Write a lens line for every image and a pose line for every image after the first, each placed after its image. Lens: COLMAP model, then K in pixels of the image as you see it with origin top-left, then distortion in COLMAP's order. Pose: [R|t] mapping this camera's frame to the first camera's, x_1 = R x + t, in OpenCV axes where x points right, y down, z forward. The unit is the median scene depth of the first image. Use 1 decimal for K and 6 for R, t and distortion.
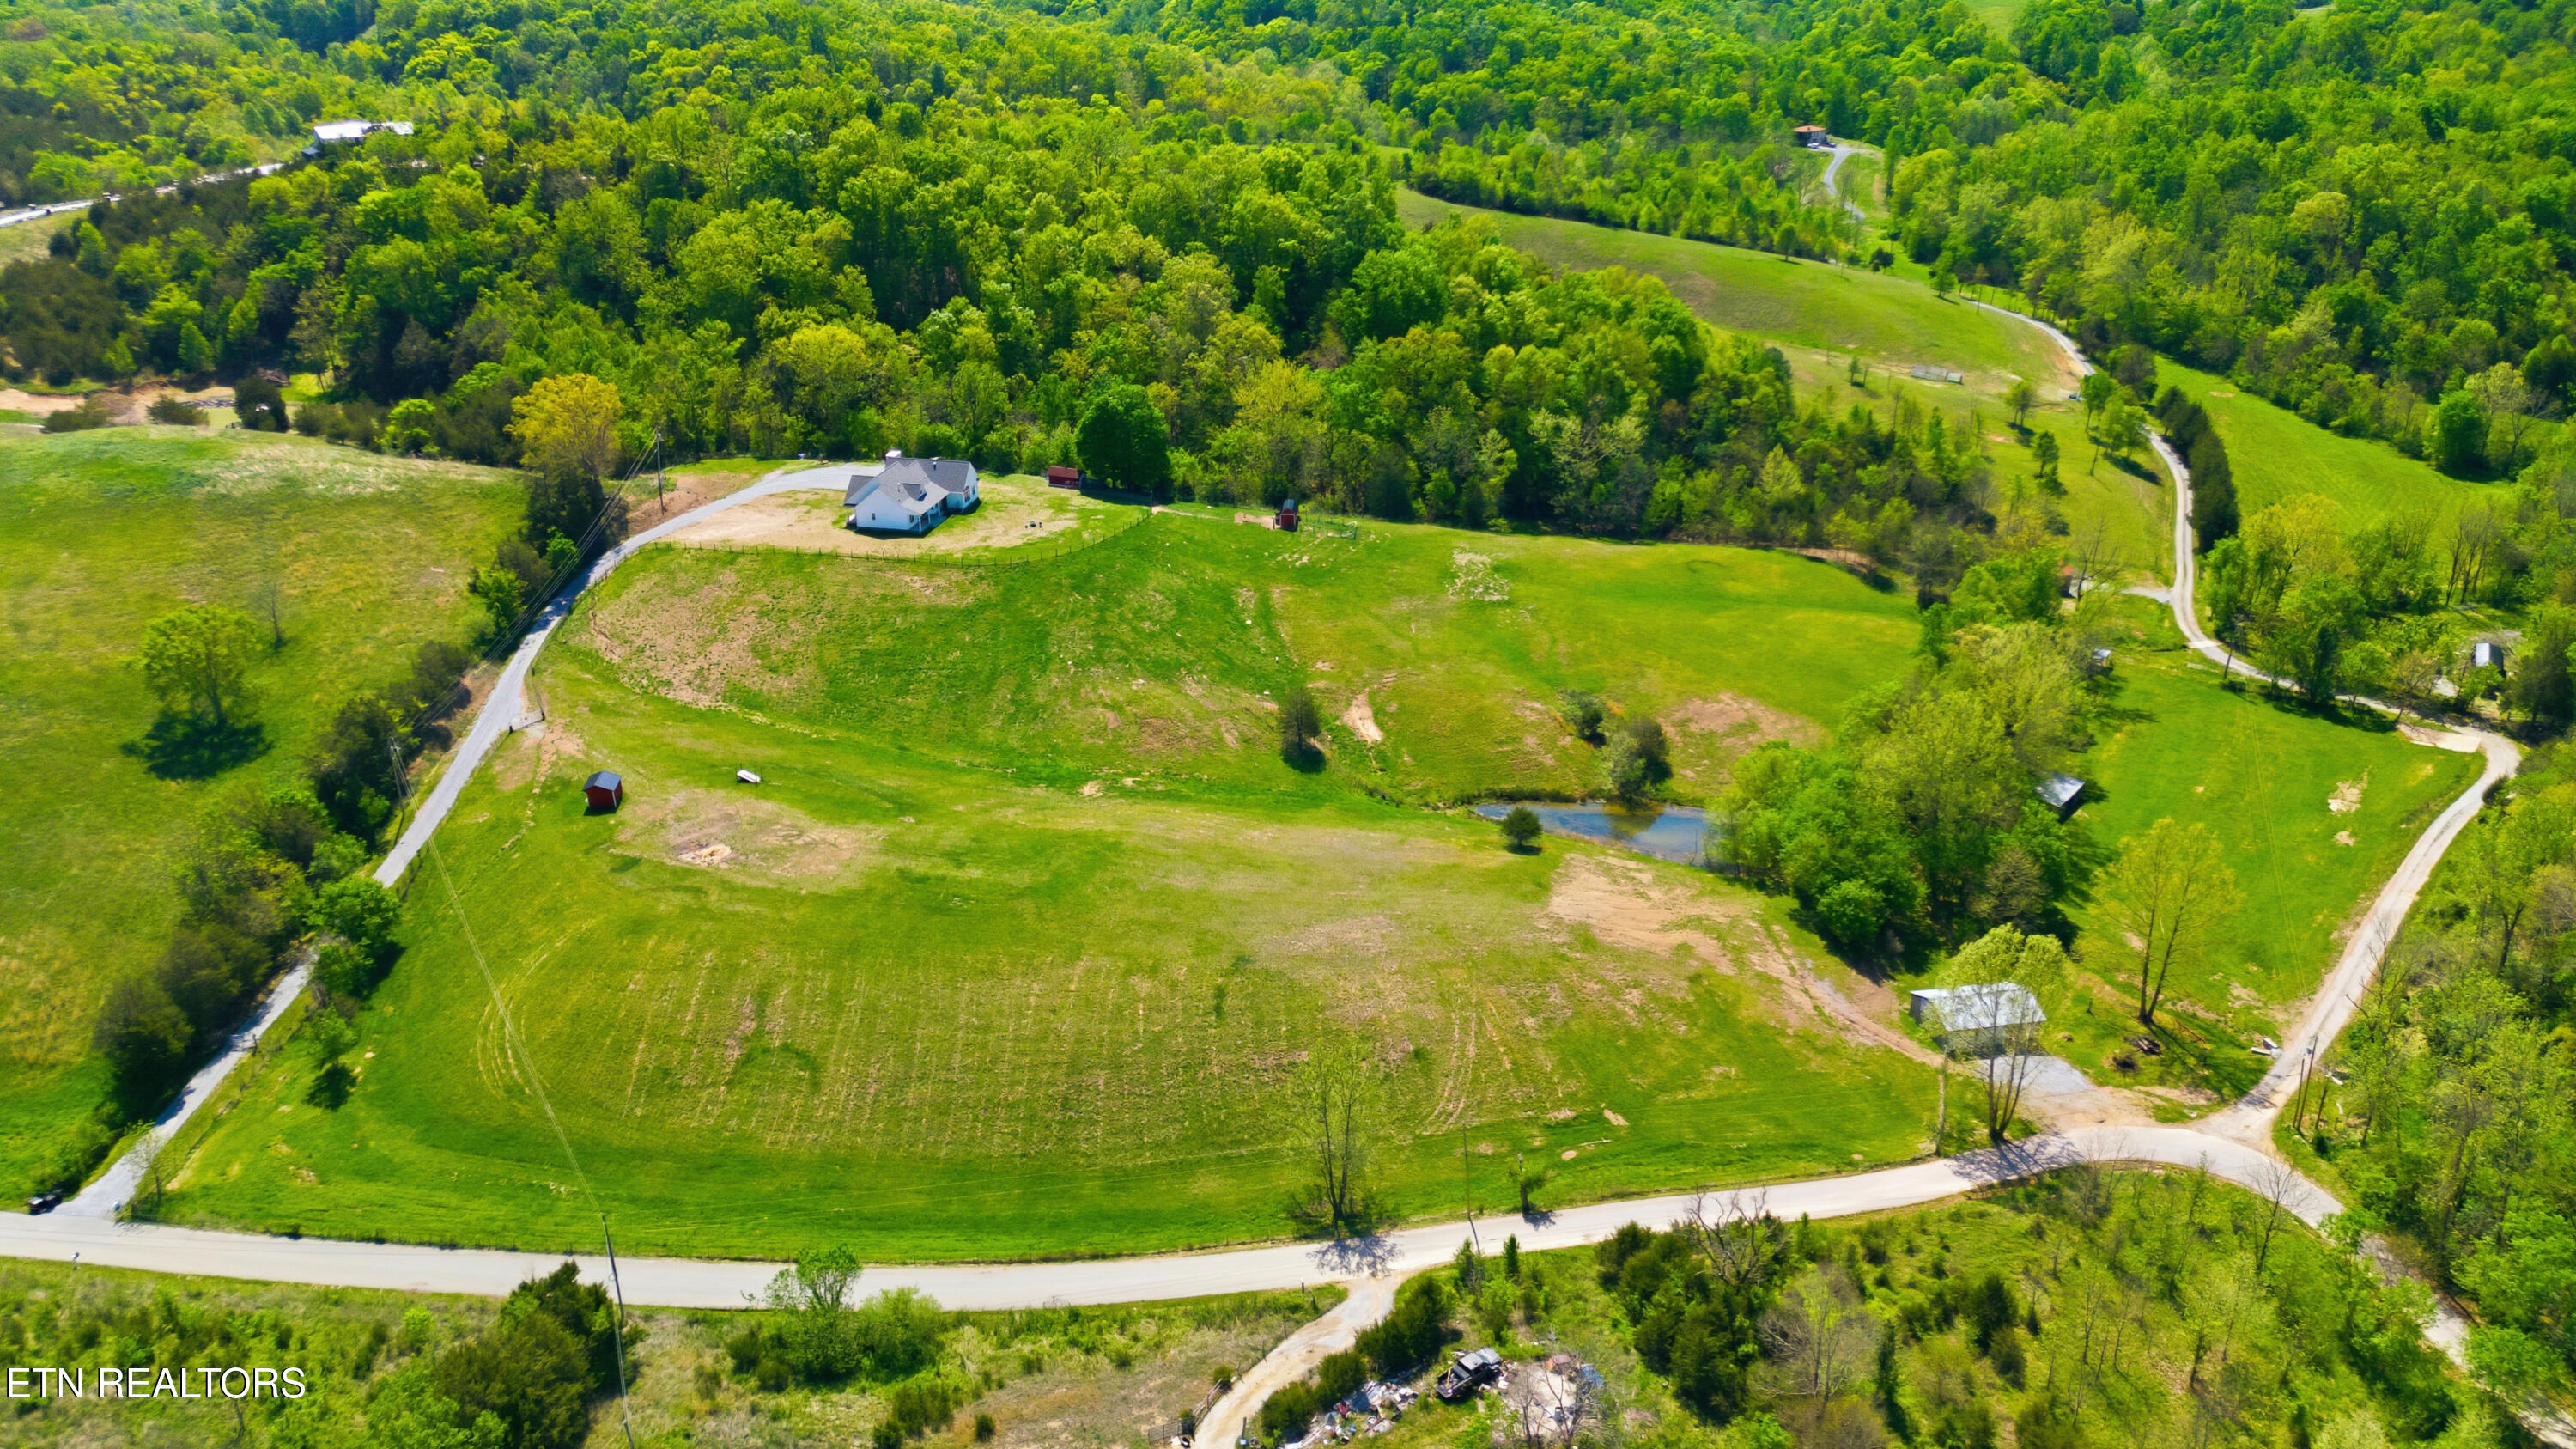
lens RADIAL K [[1931.4, 0, 1304.7], [0, 1931.4, 710.8], [0, 0, 1]] dist [0.094134, -0.070934]
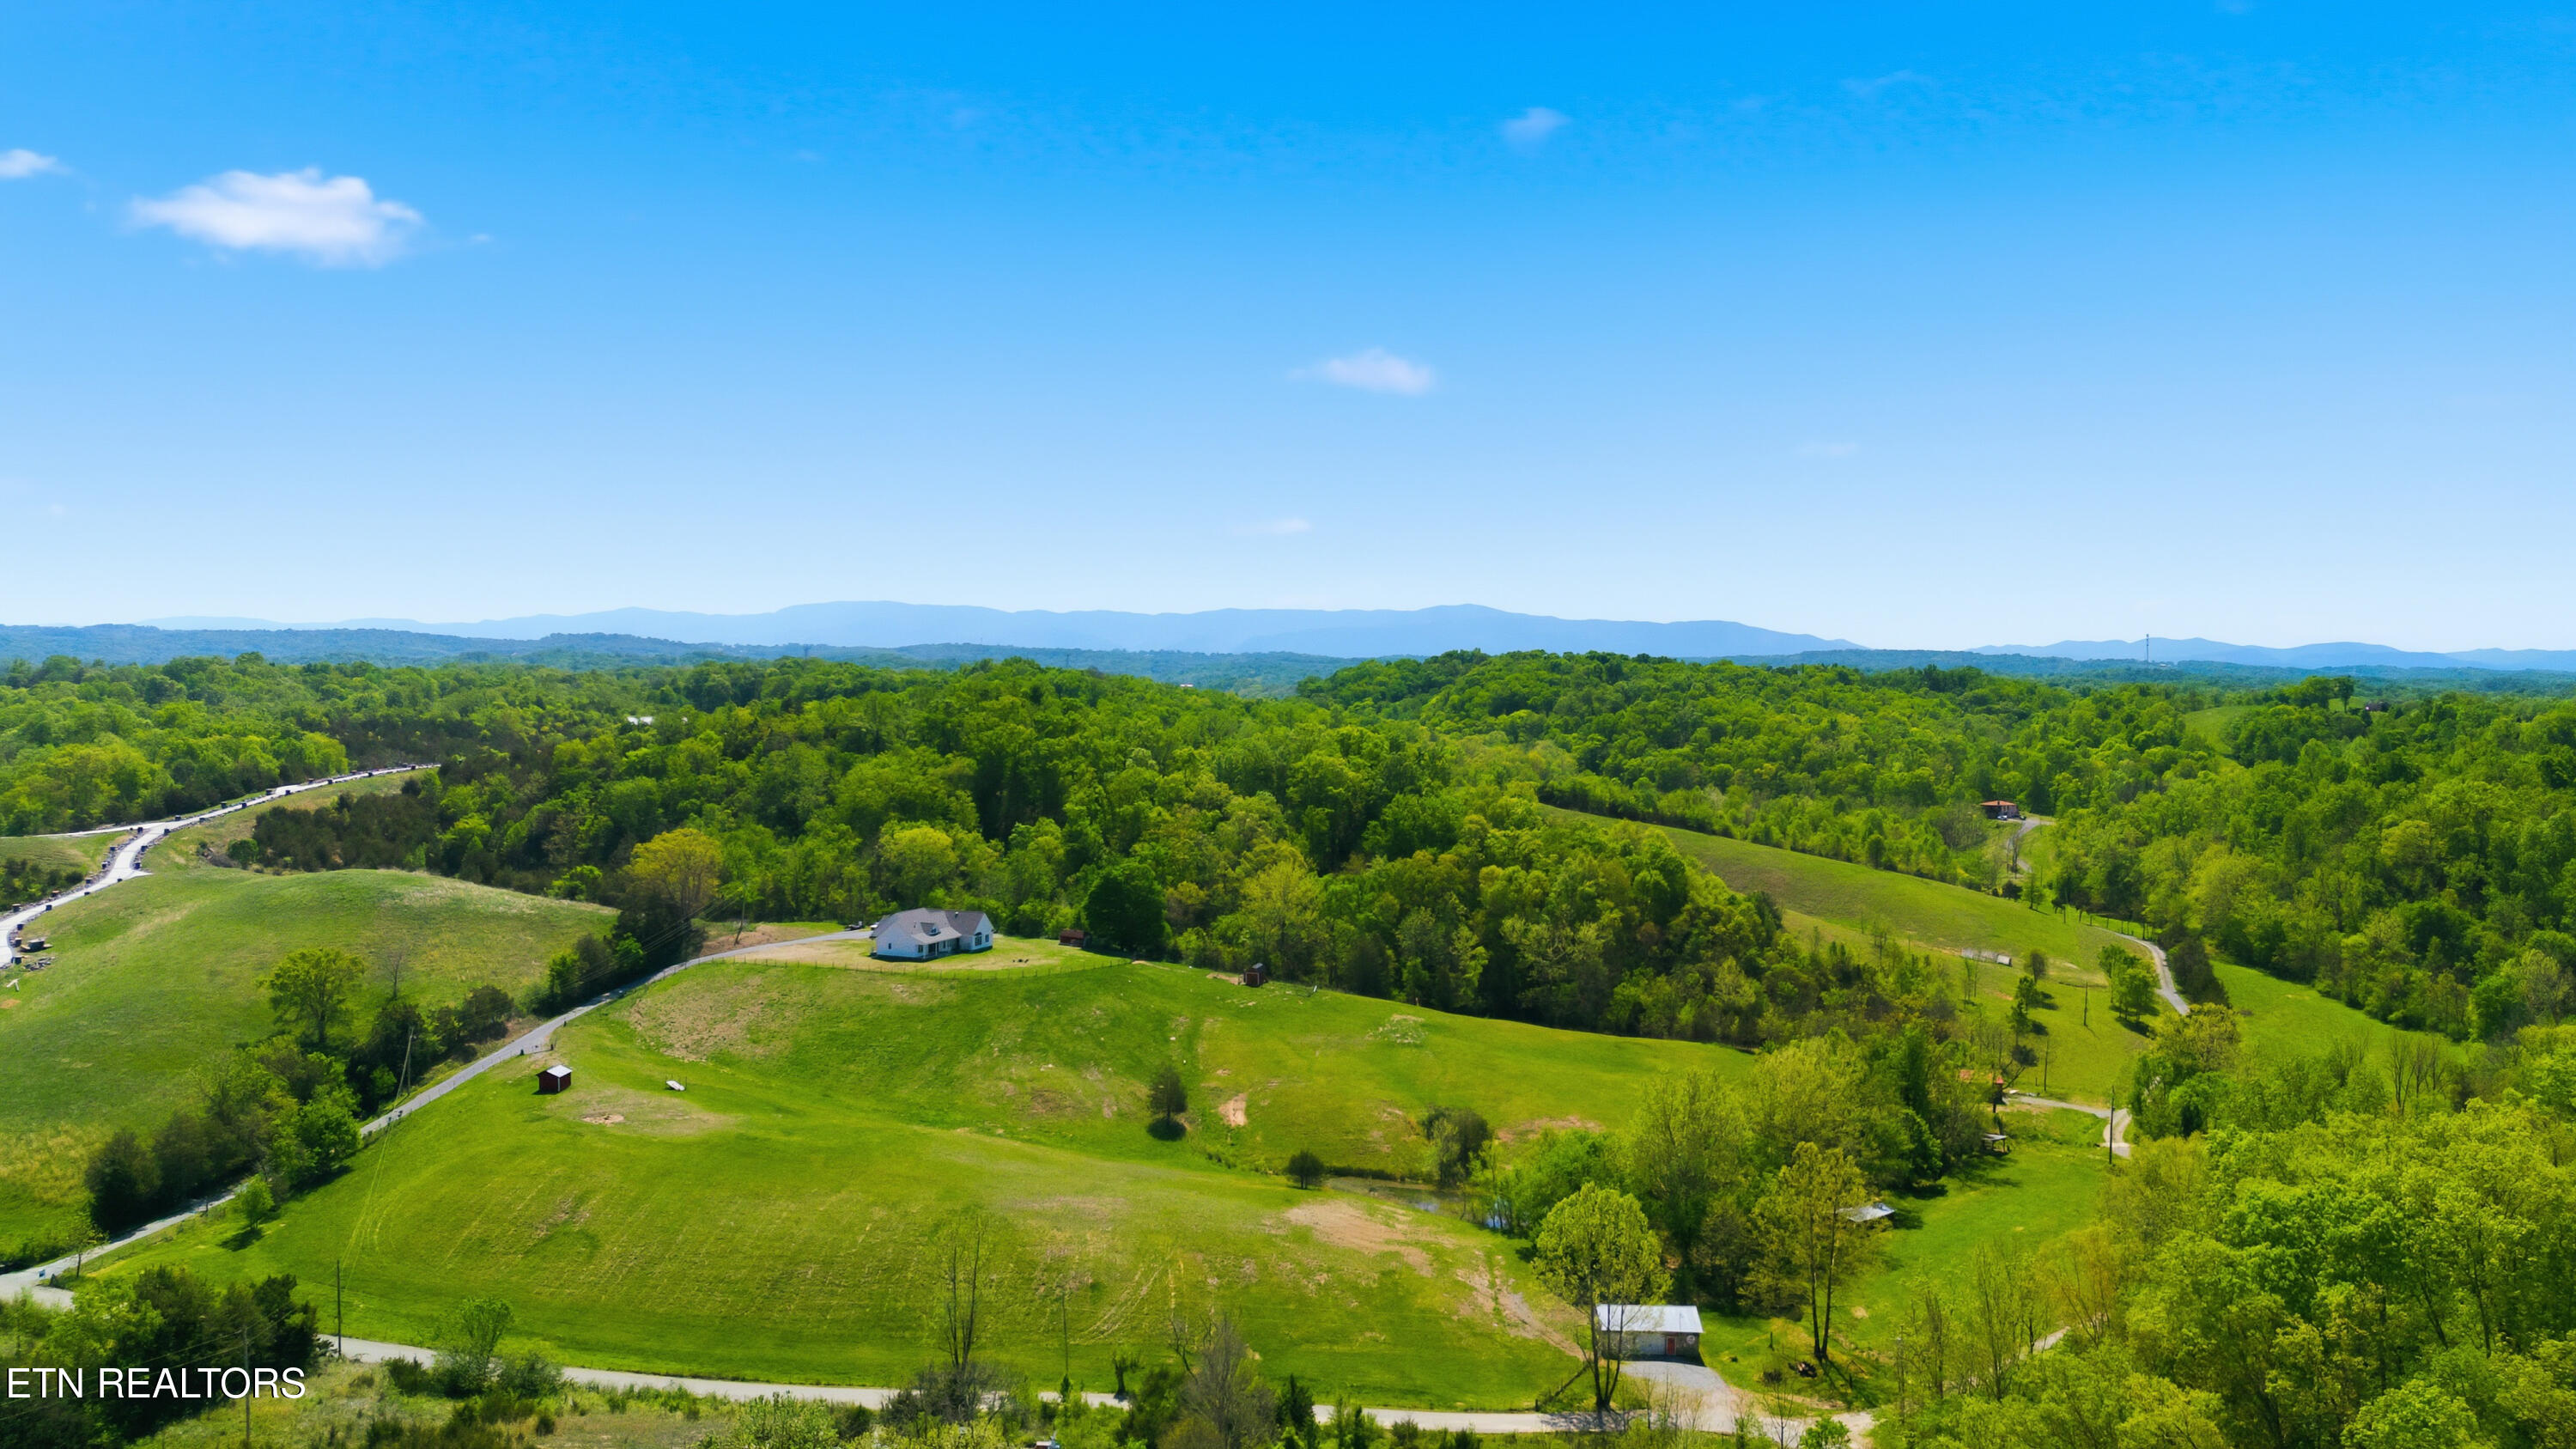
lens RADIAL K [[1931.4, 0, 1292.0], [0, 1931.4, 700.5], [0, 0, 1]] dist [0.094134, -0.070934]
pose [[0.978752, 0.014373, -0.204543, 0.210295], [-0.090152, 0.926116, -0.366308, 0.140673], [0.184166, 0.376965, 0.907734, -0.074650]]
